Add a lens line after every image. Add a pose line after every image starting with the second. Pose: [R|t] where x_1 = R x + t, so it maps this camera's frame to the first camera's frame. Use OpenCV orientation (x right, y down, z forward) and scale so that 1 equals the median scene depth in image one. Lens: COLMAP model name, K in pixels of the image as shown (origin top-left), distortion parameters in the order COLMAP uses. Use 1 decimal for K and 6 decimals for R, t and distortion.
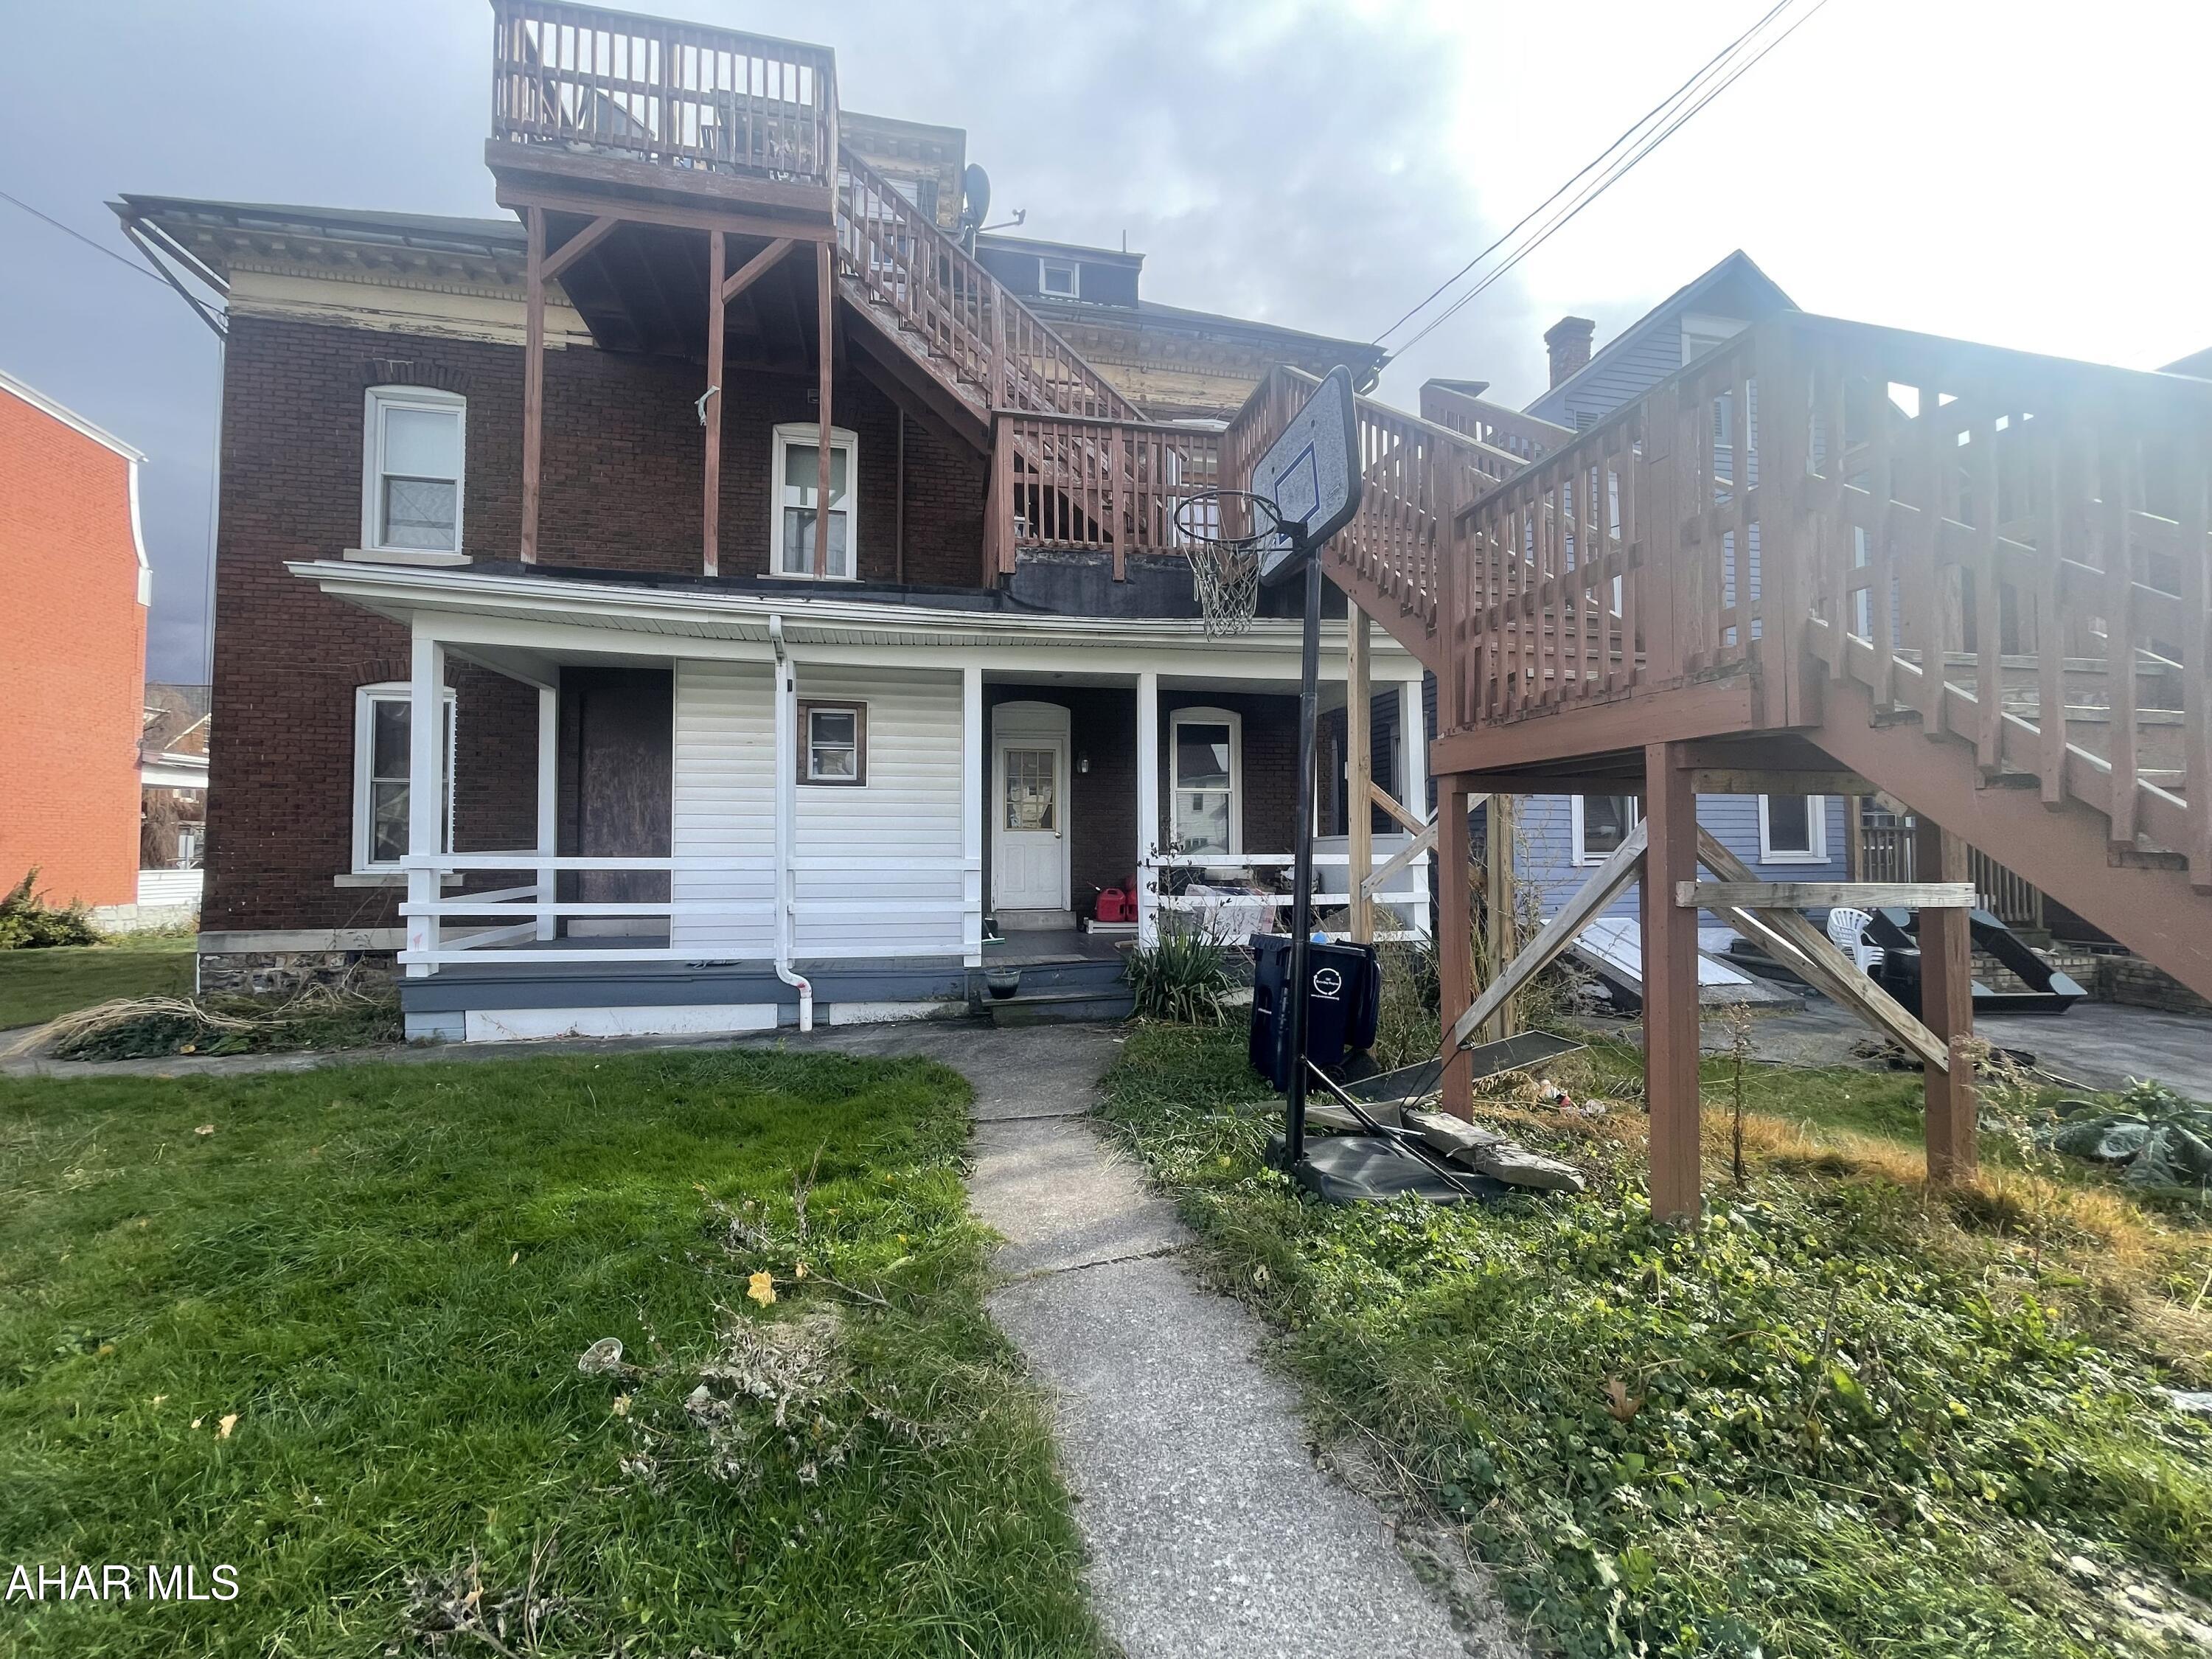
lens RADIAL K [[893.5, 0, 1106.0], [0, 893.5, 829.5], [0, 0, 1]] dist [-0.019392, 0.008429]
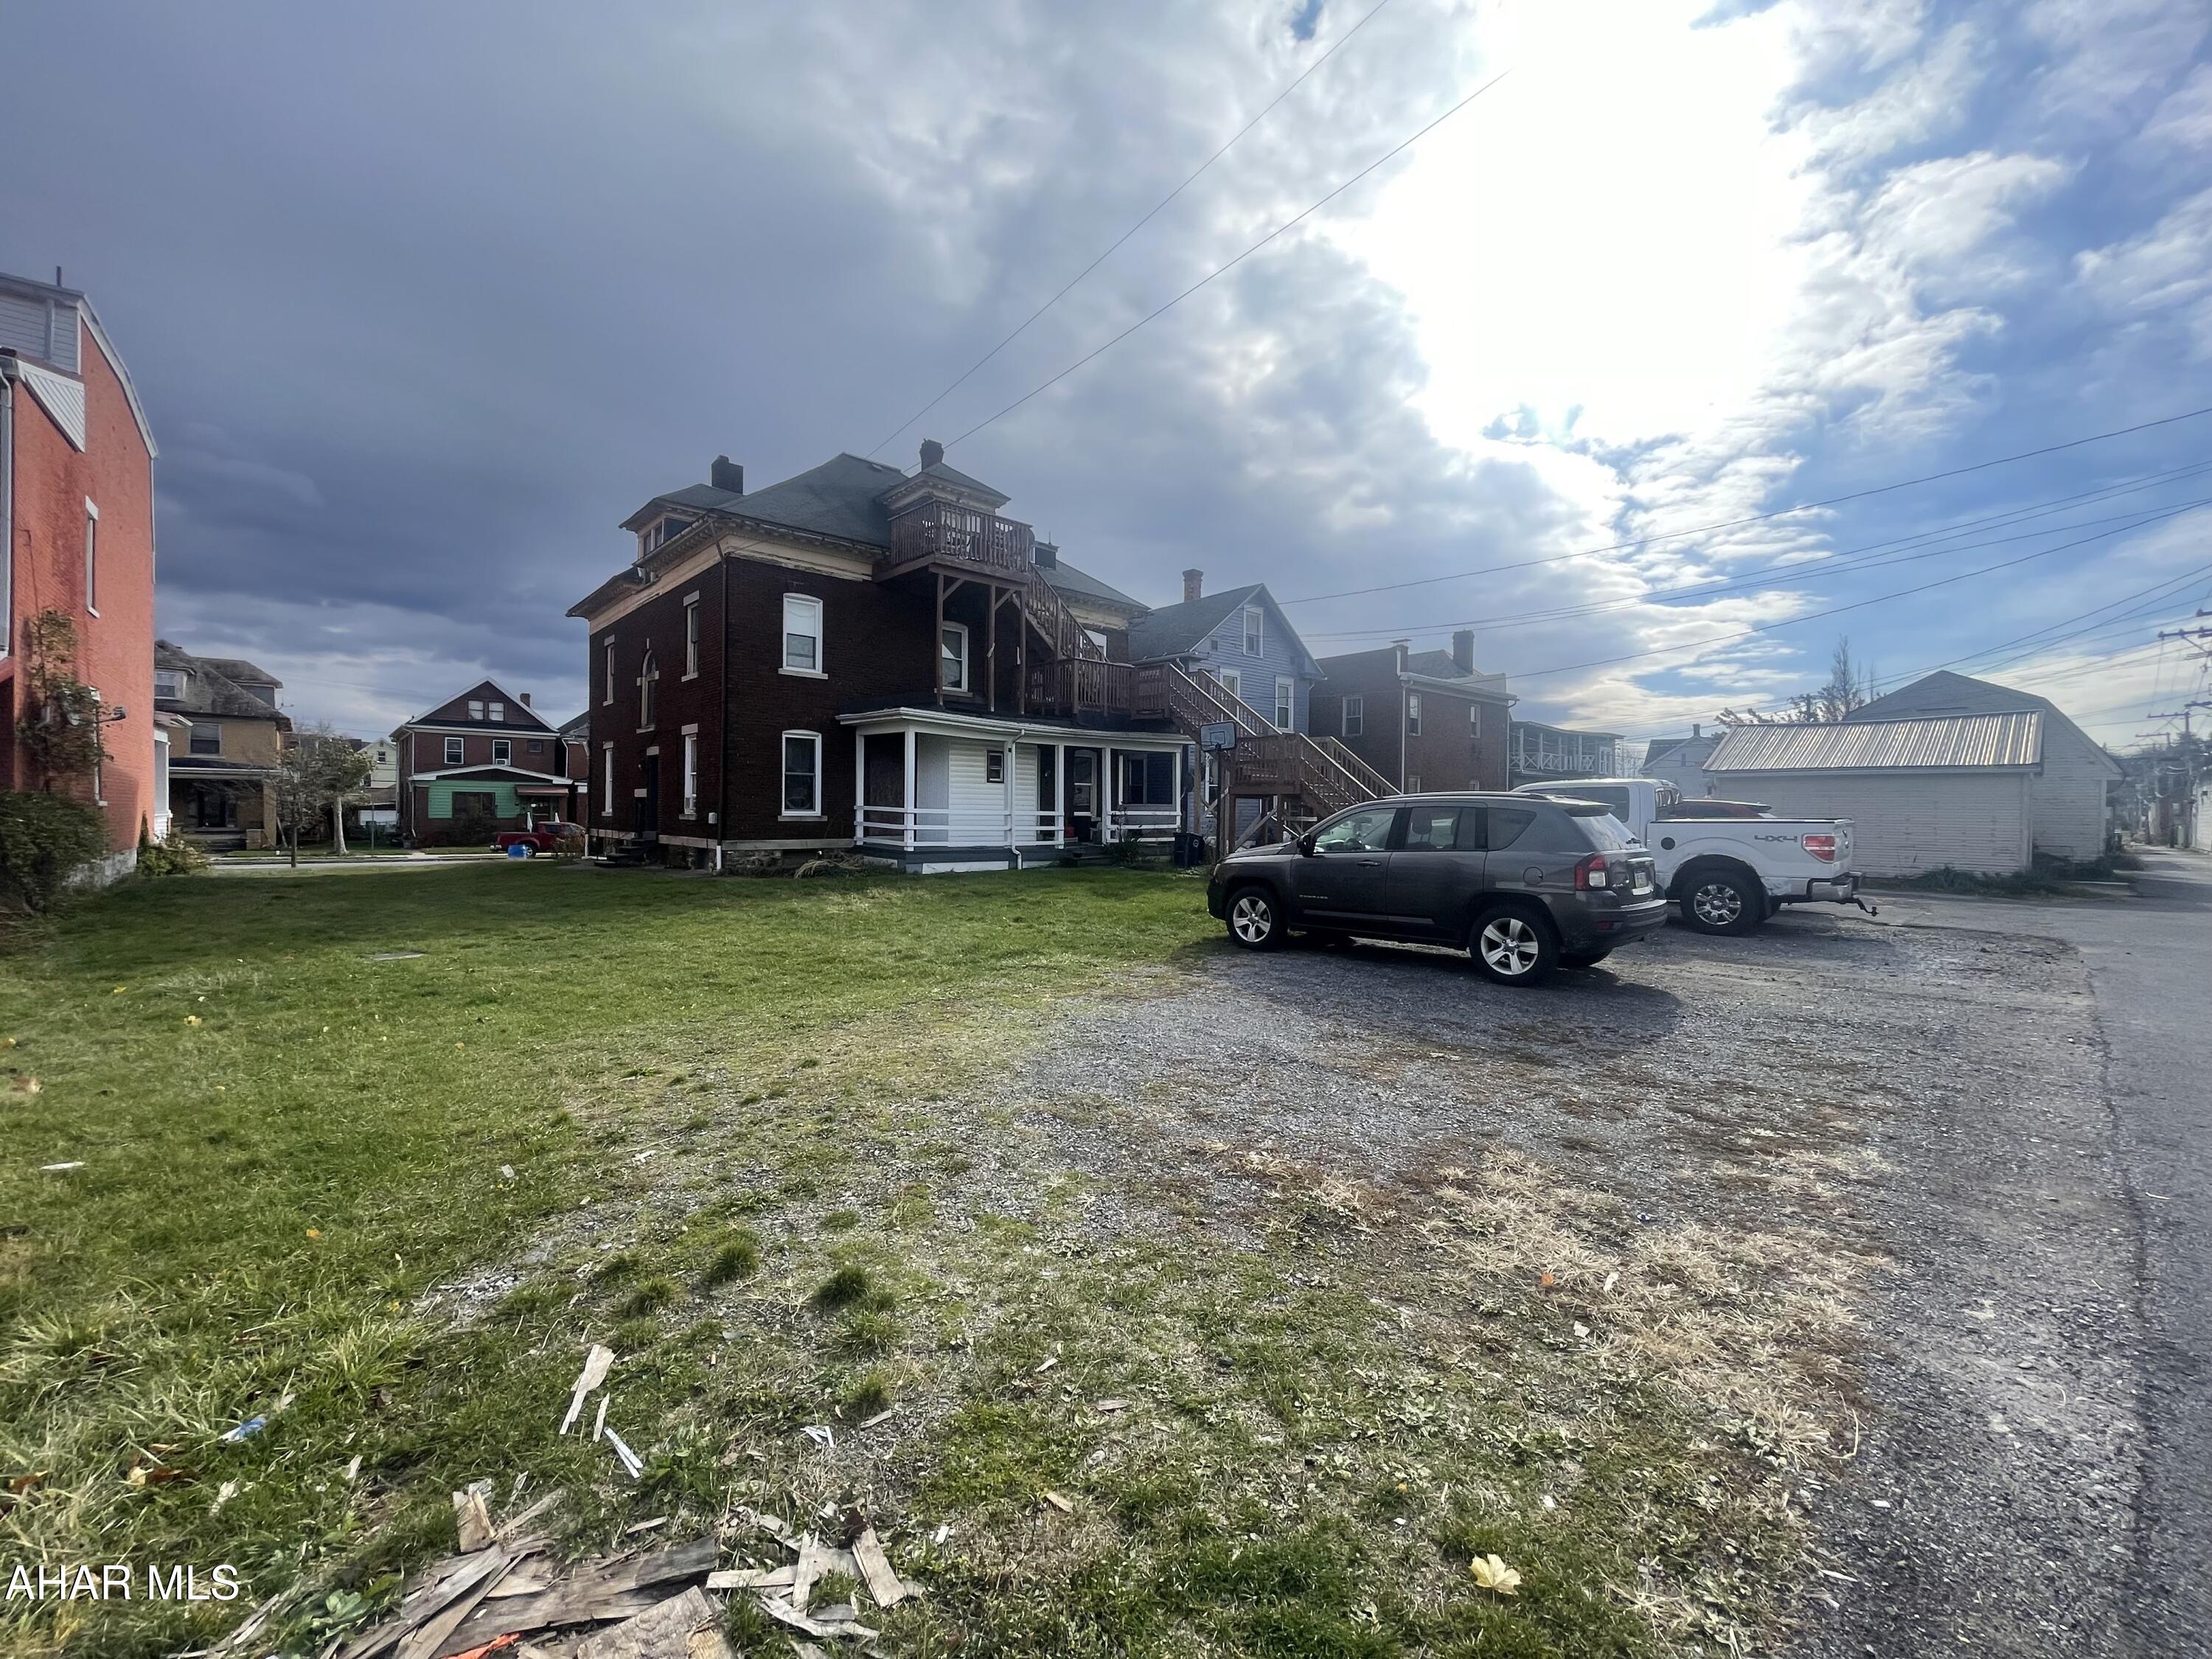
lens RADIAL K [[893.5, 0, 1106.0], [0, 893.5, 829.5], [0, 0, 1]] dist [-0.019392, 0.008429]
pose [[0.861027, 0.000490, 0.508560, -1.334288], [-0.028078, 0.998520, 0.046576, -0.043542], [-0.507784, -0.054383, 0.859766, -1.397465]]
